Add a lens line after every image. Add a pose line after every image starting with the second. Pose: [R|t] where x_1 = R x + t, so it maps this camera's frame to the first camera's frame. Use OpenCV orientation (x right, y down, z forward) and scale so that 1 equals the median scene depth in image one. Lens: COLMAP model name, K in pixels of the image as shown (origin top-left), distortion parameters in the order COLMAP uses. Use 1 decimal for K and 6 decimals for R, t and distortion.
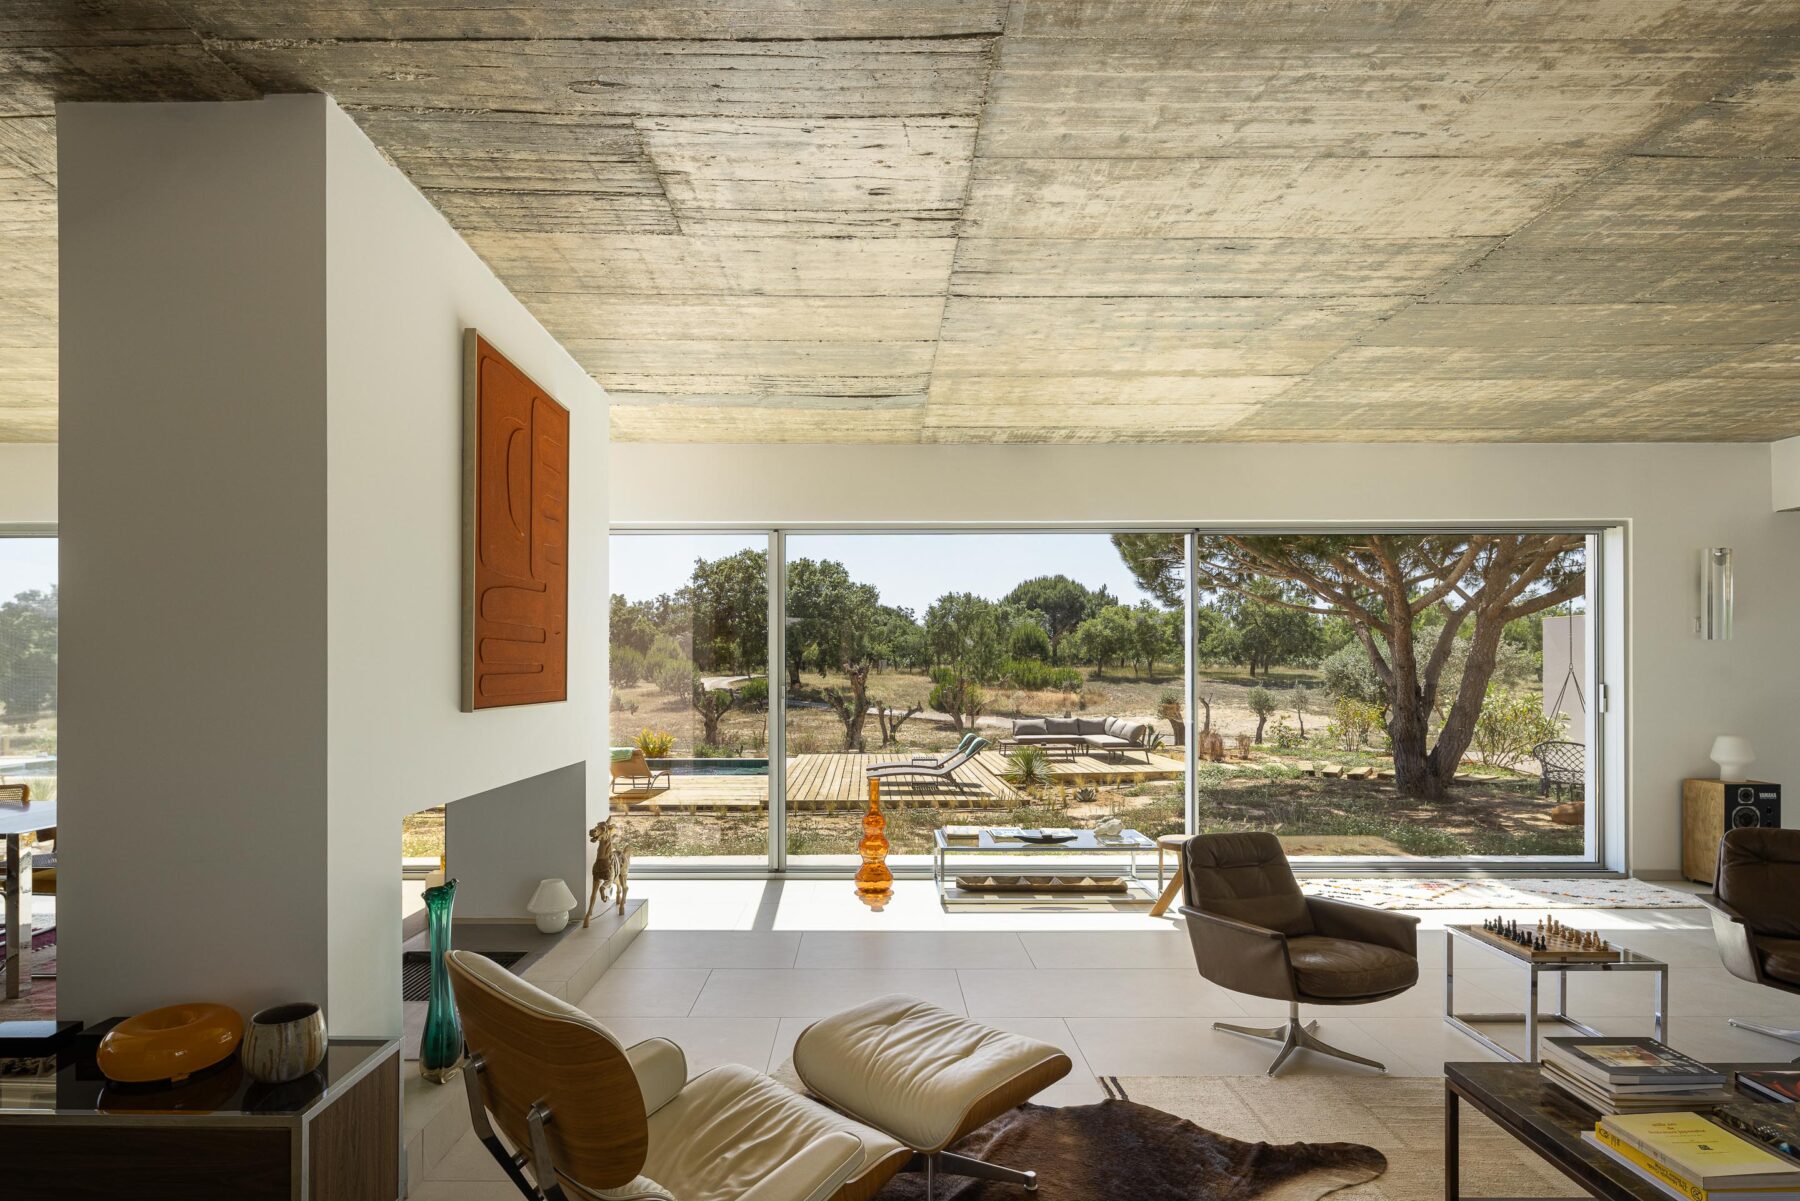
lens RADIAL K [[875.6, 0, 871.2], [0, 875.6, 662.5], [0, 0, 1]] dist [-0.002369, -0.002637]
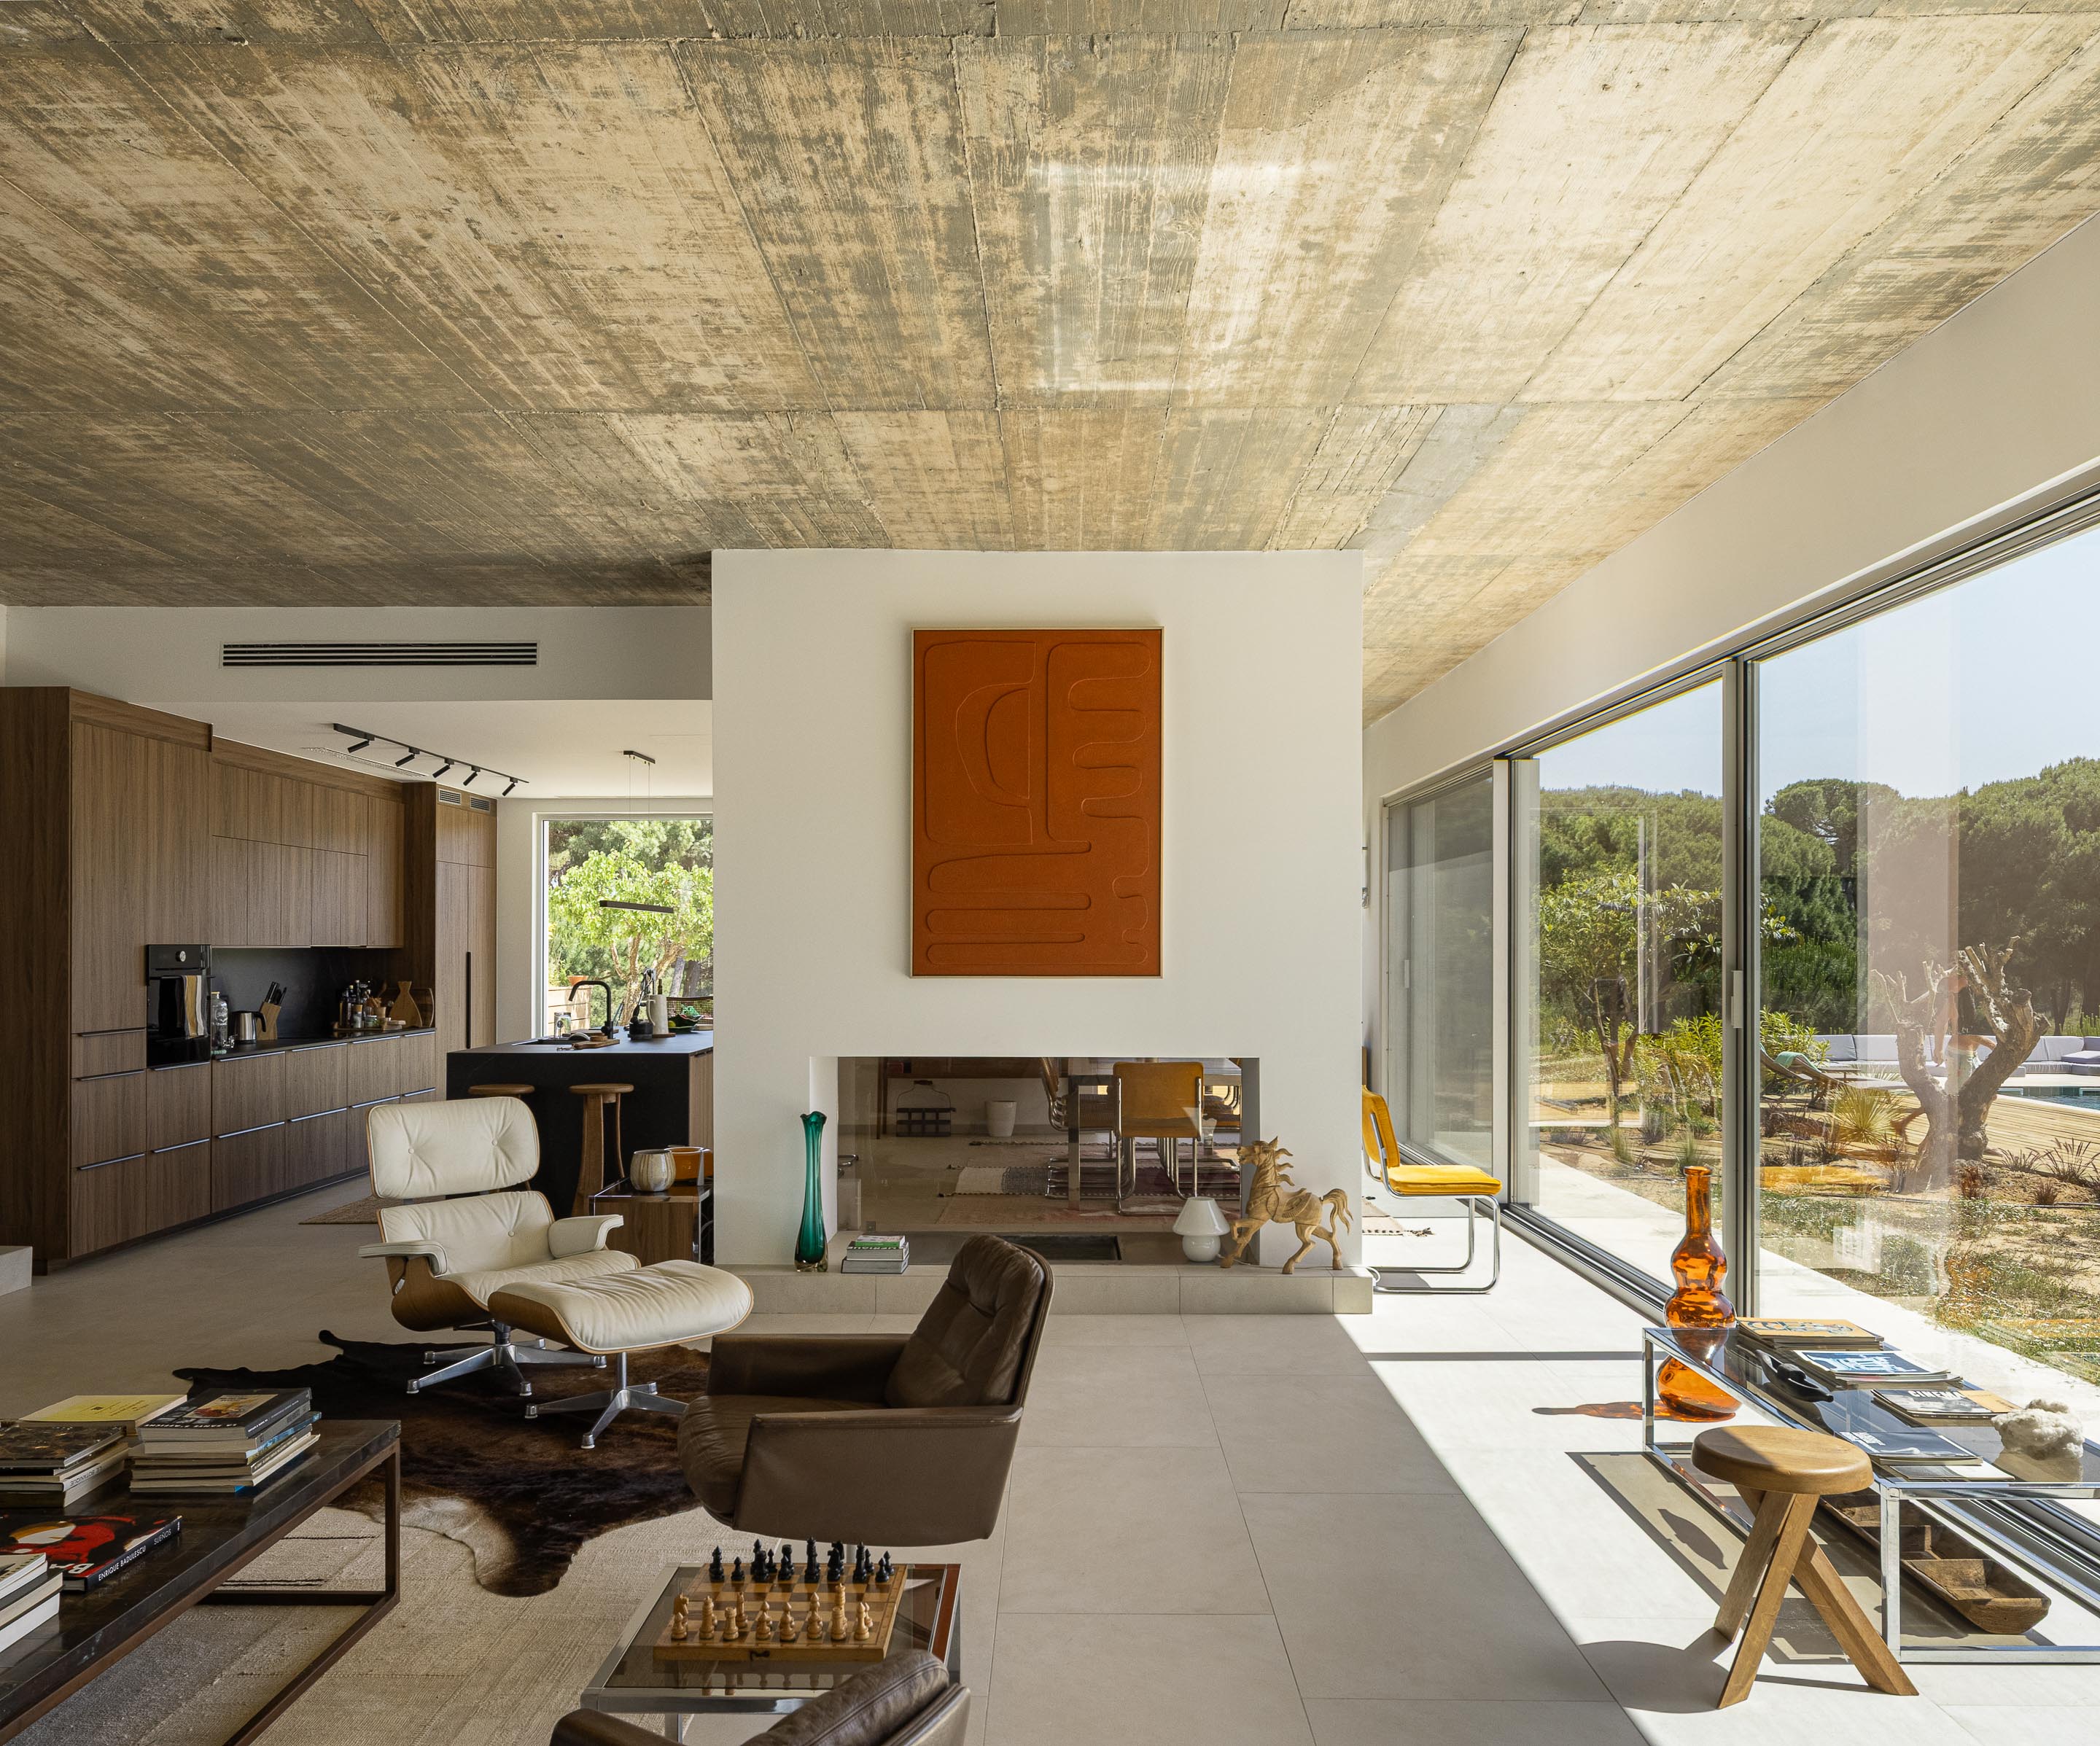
lens RADIAL K [[1638.8, 0, 1020.9], [0, 1638.8, 892.2], [0, 0, 1]] dist [0.014267, -0.007527]
pose [[-0.019399, -0.032310, -0.999290, 1.435344], [0.006377, 0.999453, -0.032439, 0.016470], [0.999791, -0.007002, -0.019182, 1.063963]]
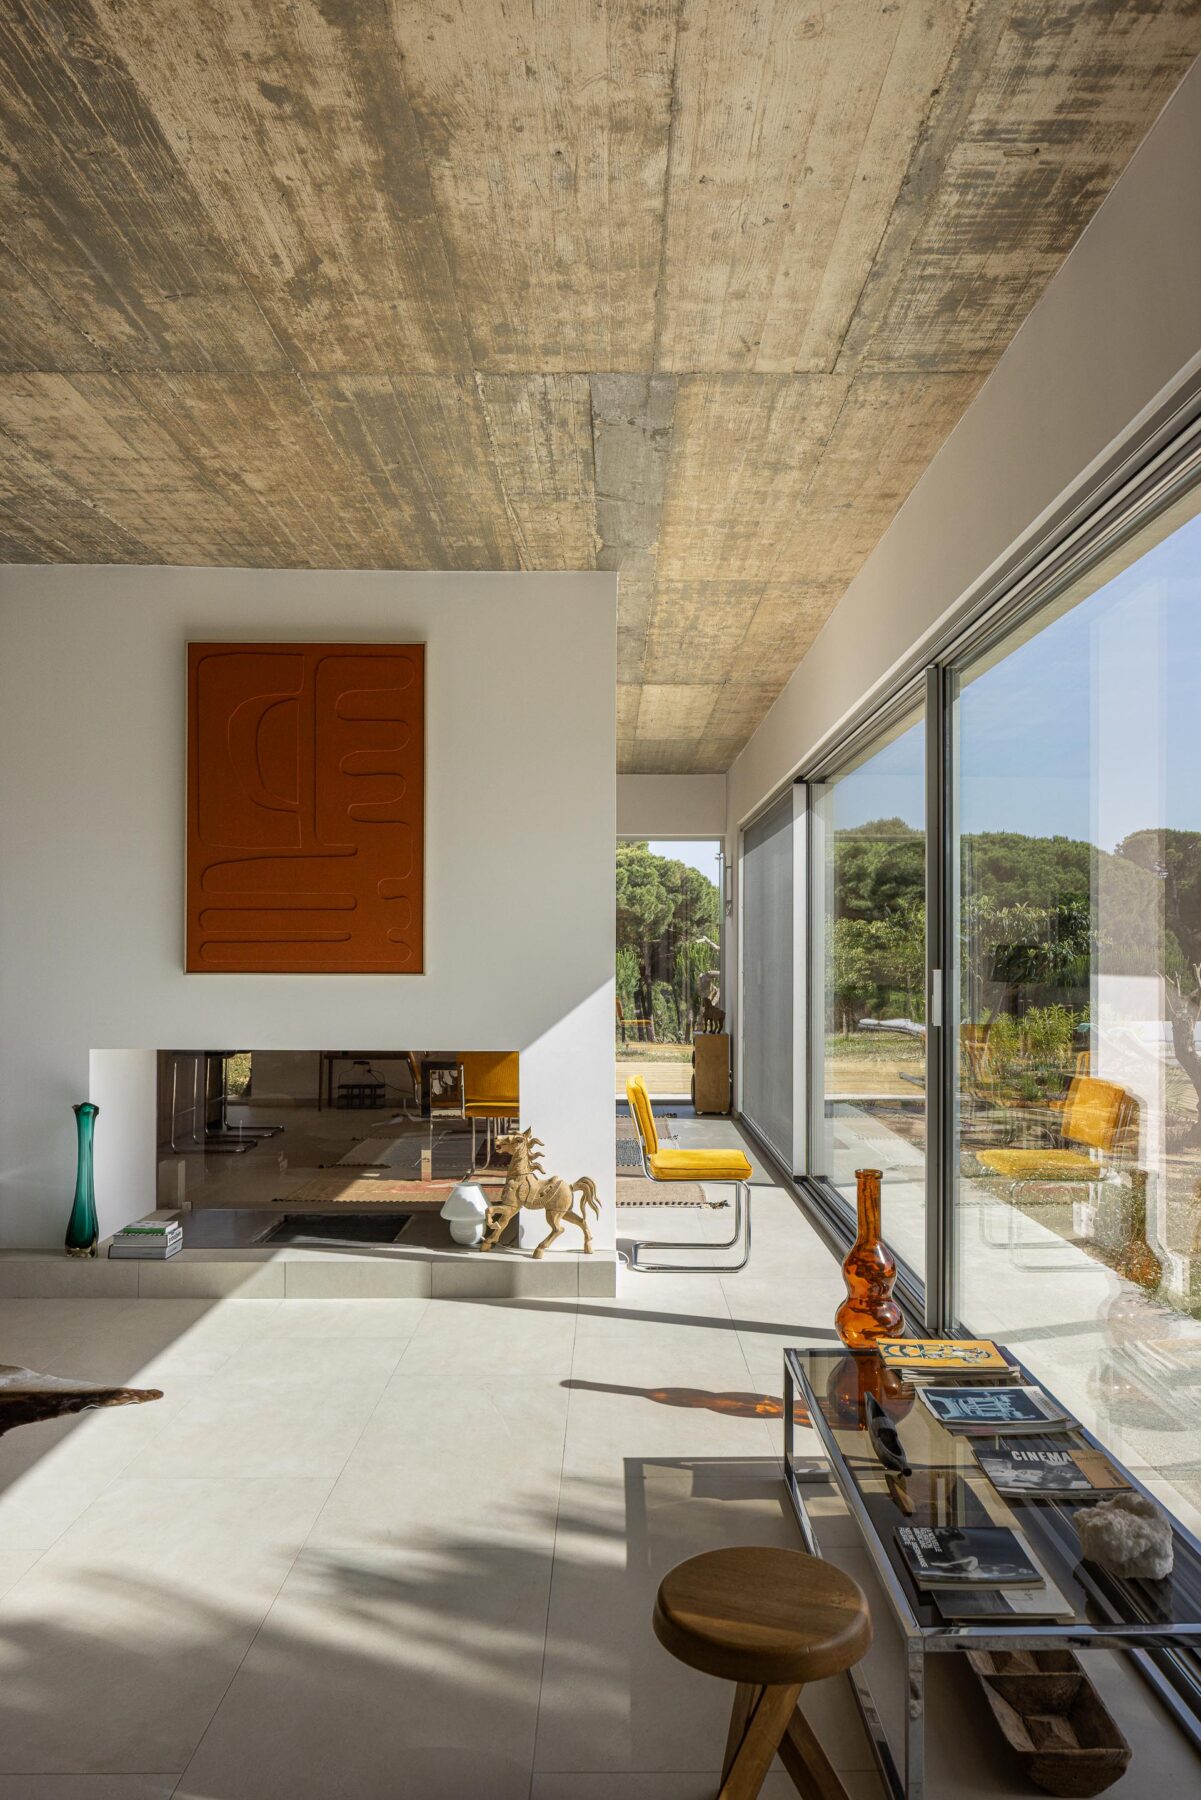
lens RADIAL K [[1222.9, 0, 614.0], [0, 1222.9, 900.1], [0, 0, 1]] dist [-0.011300, 0.001459]
pose [[0.010354, -0.041164, -0.999099, 1.028139], [0.001792, 0.999151, -0.041147, 0.024529], [0.999945, -0.001364, 0.010419, 1.400929]]
